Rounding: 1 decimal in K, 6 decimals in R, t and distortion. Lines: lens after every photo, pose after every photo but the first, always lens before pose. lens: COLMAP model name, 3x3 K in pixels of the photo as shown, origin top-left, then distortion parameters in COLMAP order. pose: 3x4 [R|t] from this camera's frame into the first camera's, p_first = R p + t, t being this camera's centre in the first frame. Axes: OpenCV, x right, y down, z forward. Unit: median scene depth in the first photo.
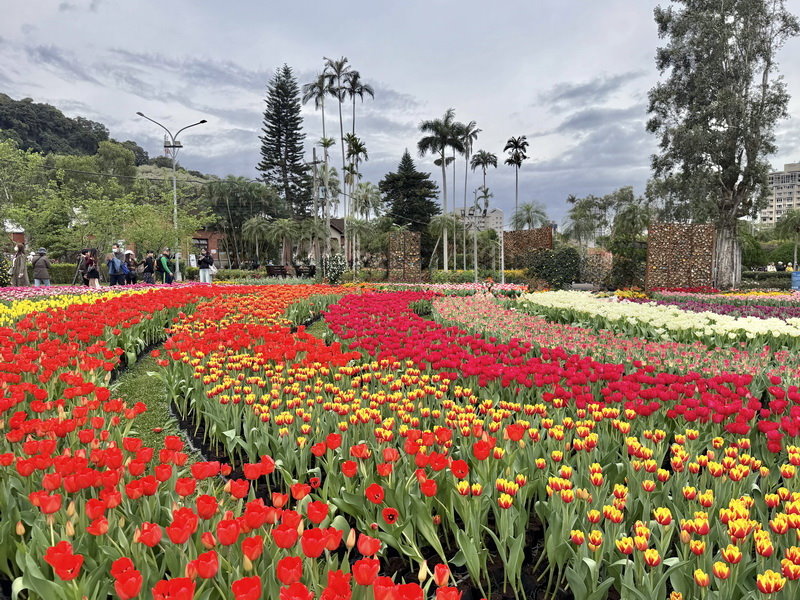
lens RADIAL K [[600.3, 0, 401.4], [0, 600.3, 302.6], [0, 0, 1]] dist [0.065894, -0.015056]
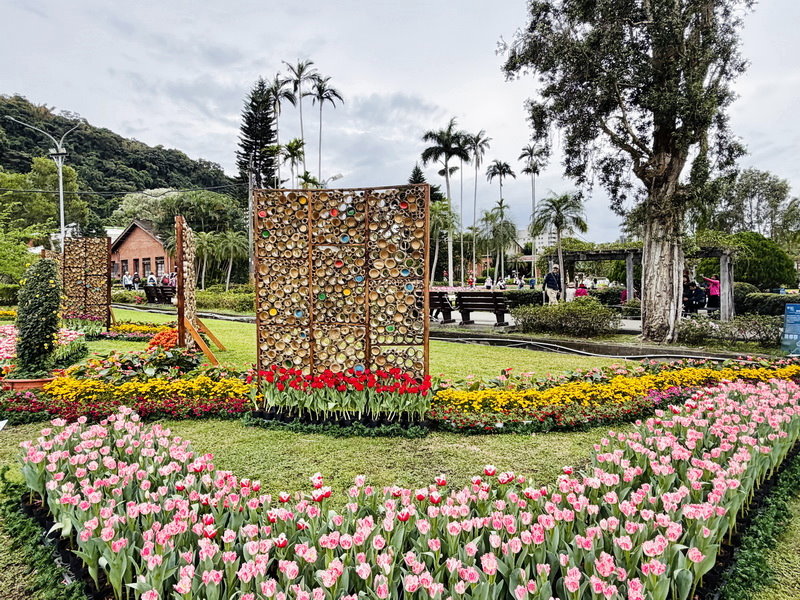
lens RADIAL K [[520.3, 0, 400.0], [0, 520.3, 295.2], [0, 0, 1]] dist [0.039886, 0.001723]
pose [[0.988031, -0.006979, -0.154097, 0.121902], [0.003200, 0.999688, -0.024757, -0.014800], [0.154221, 0.023968, 0.987746, 0.163771]]
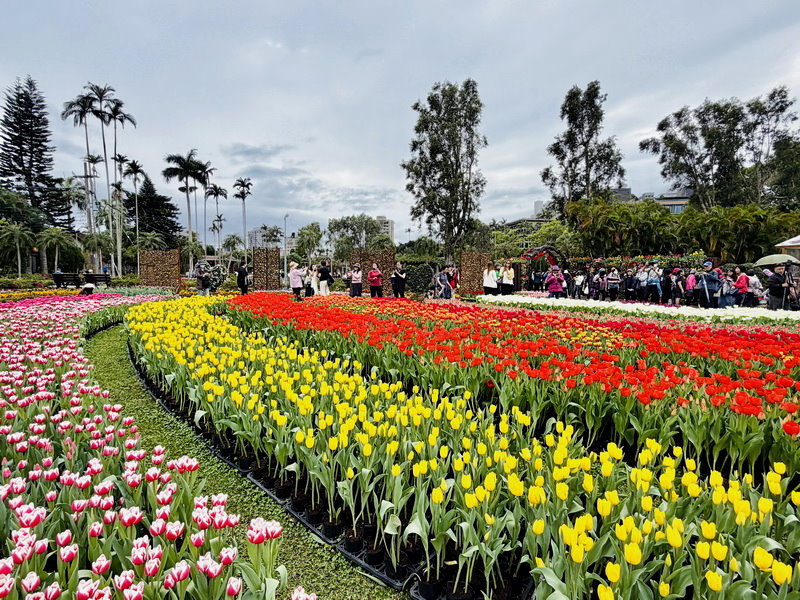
lens RADIAL K [[421.7, 0, 404.6], [0, 421.7, 302.2], [0, 0, 1]] dist [-0.000962, -0.000011]
pose [[0.809777, -0.030586, 0.585940, -0.082498], [0.028443, 0.999513, 0.012866, -0.001859], [-0.586047, 0.006247, 0.810253, 0.043123]]
